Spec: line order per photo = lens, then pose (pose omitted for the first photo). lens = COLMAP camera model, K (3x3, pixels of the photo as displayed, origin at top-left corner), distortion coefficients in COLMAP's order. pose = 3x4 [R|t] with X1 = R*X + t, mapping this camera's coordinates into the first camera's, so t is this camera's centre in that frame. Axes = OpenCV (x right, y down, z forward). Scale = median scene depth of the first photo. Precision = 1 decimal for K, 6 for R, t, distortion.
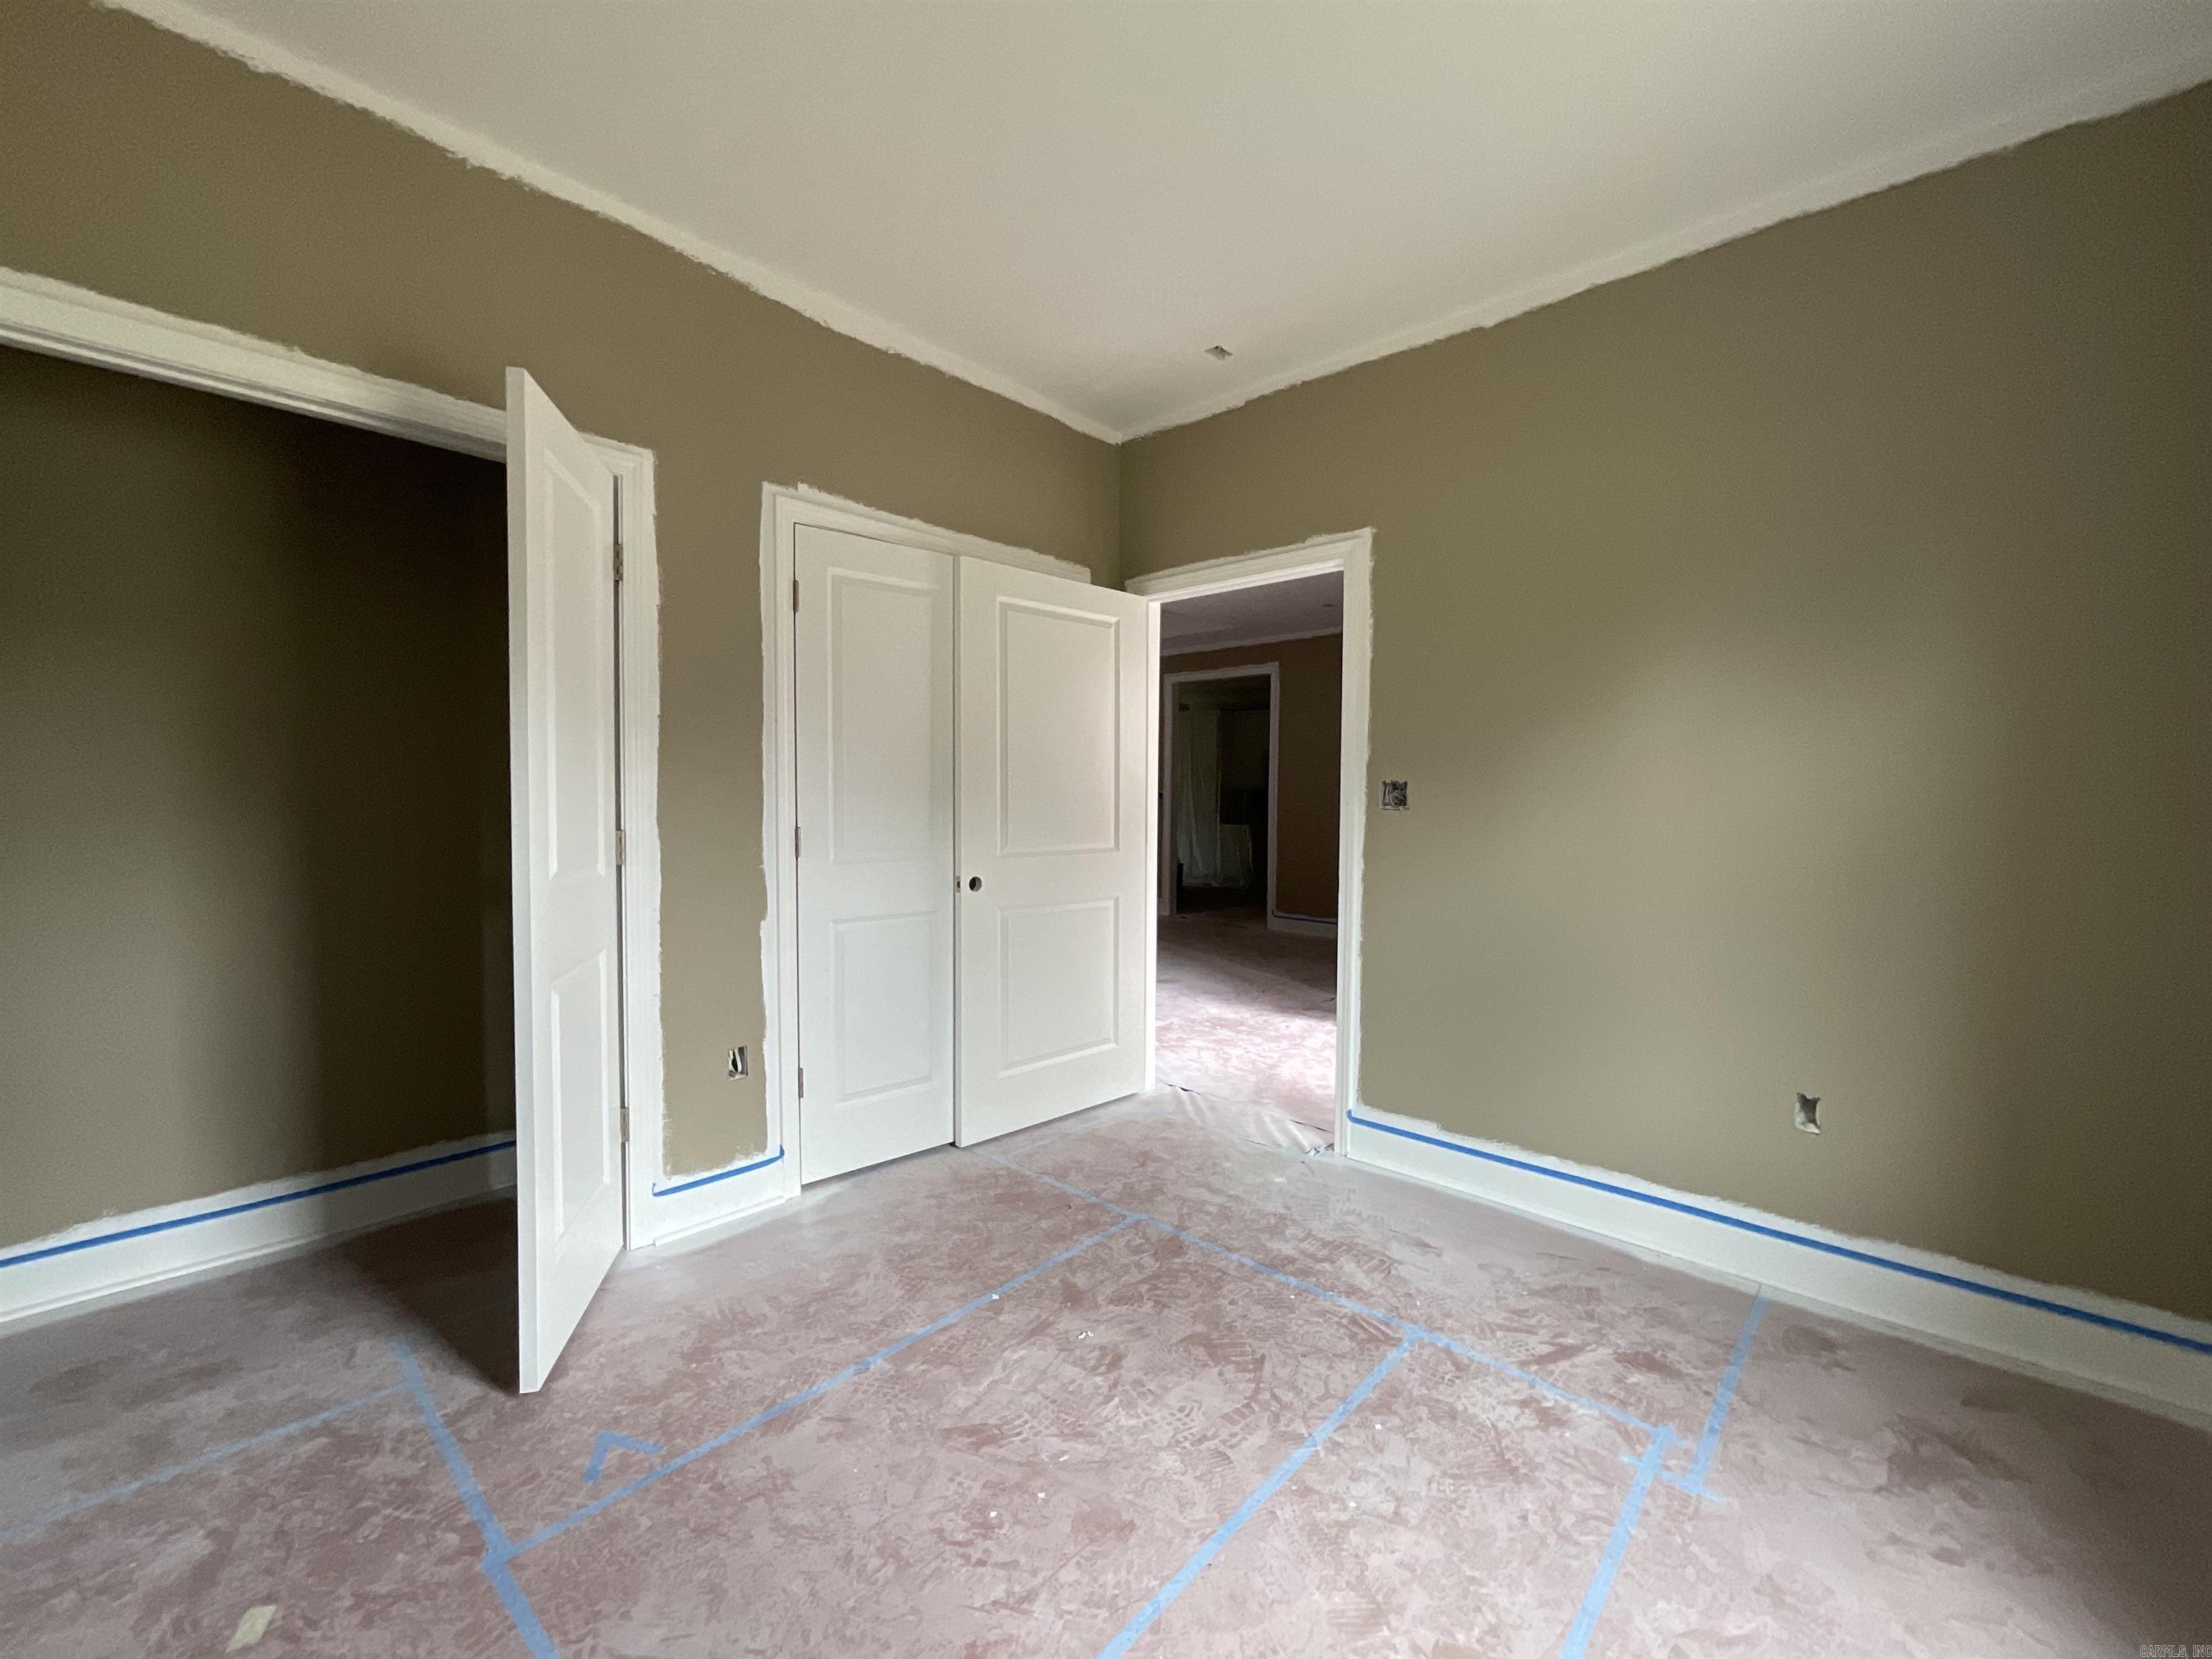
lens RADIAL K [[902.6, 0, 1106.0], [0, 902.6, 829.5], [0, 0, 1]] dist [-0.003648, 0.000670]
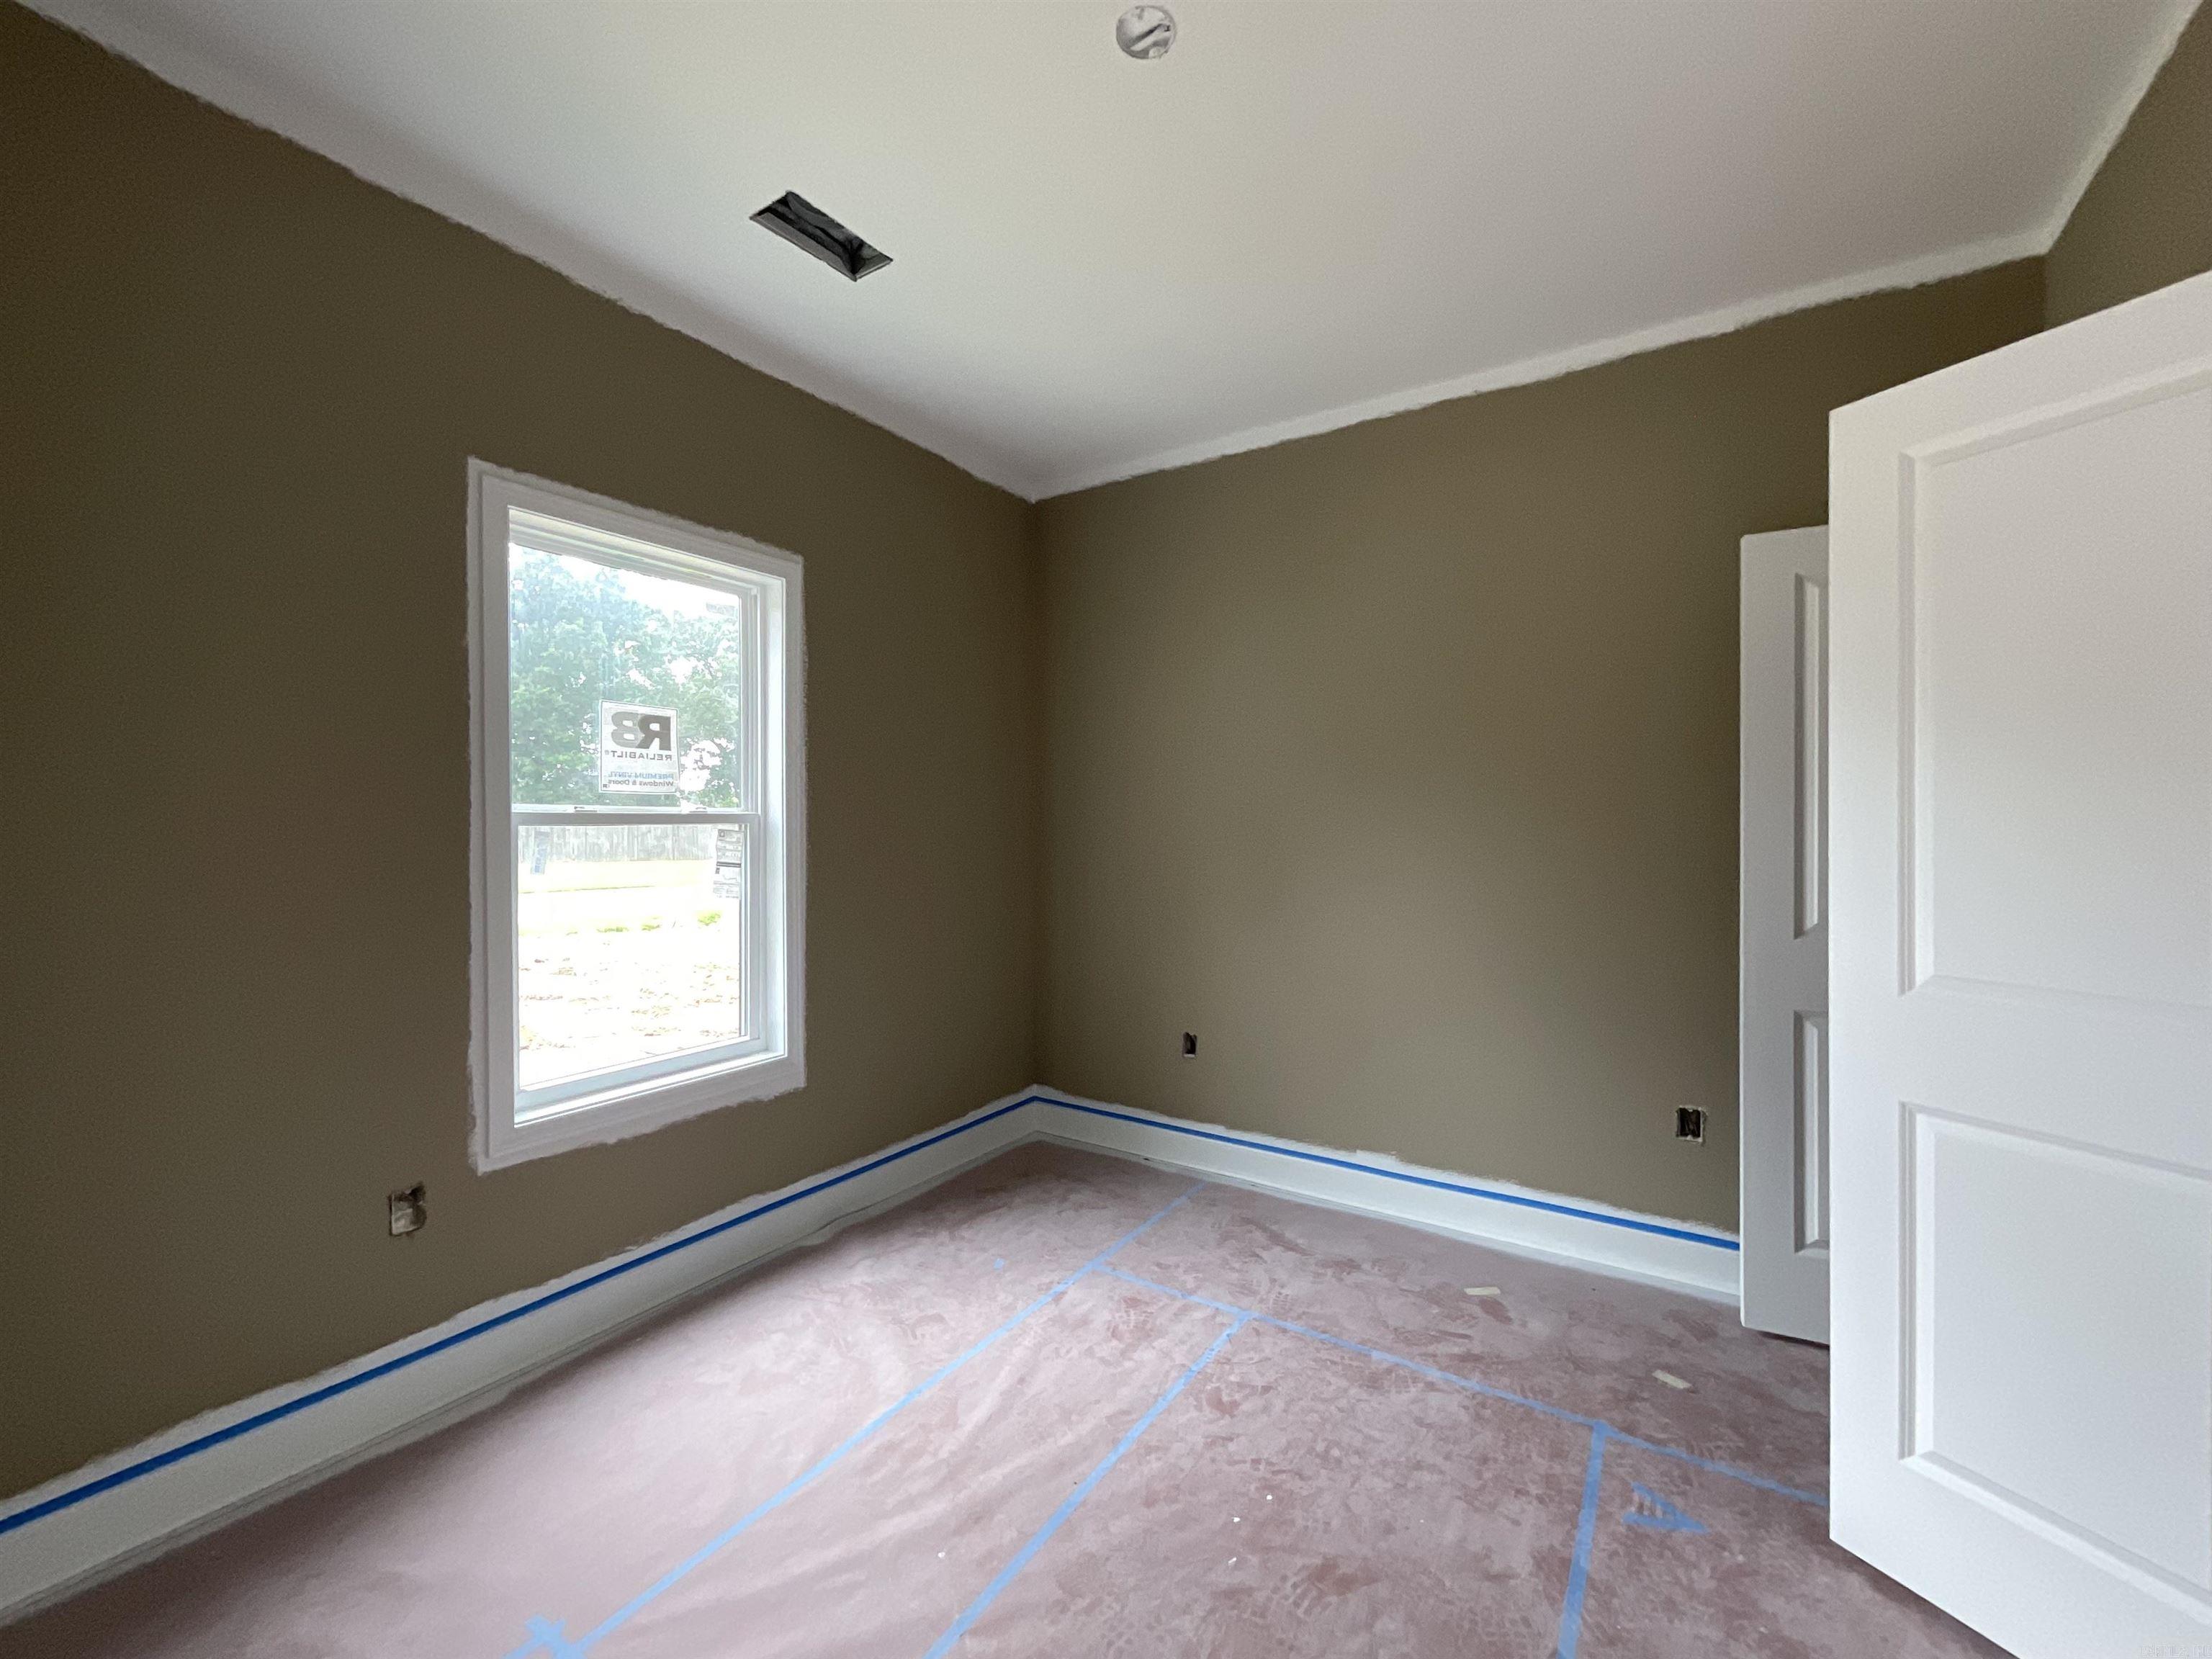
lens RADIAL K [[902.6, 0, 1106.0], [0, 902.6, 829.5], [0, 0, 1]] dist [-0.003648, 0.000670]
pose [[-0.986981, -0.005672, -0.160736, 0.242117], [-0.012100, 0.999164, 0.039039, -0.112531], [0.160380, 0.040476, -0.986225, 1.874549]]
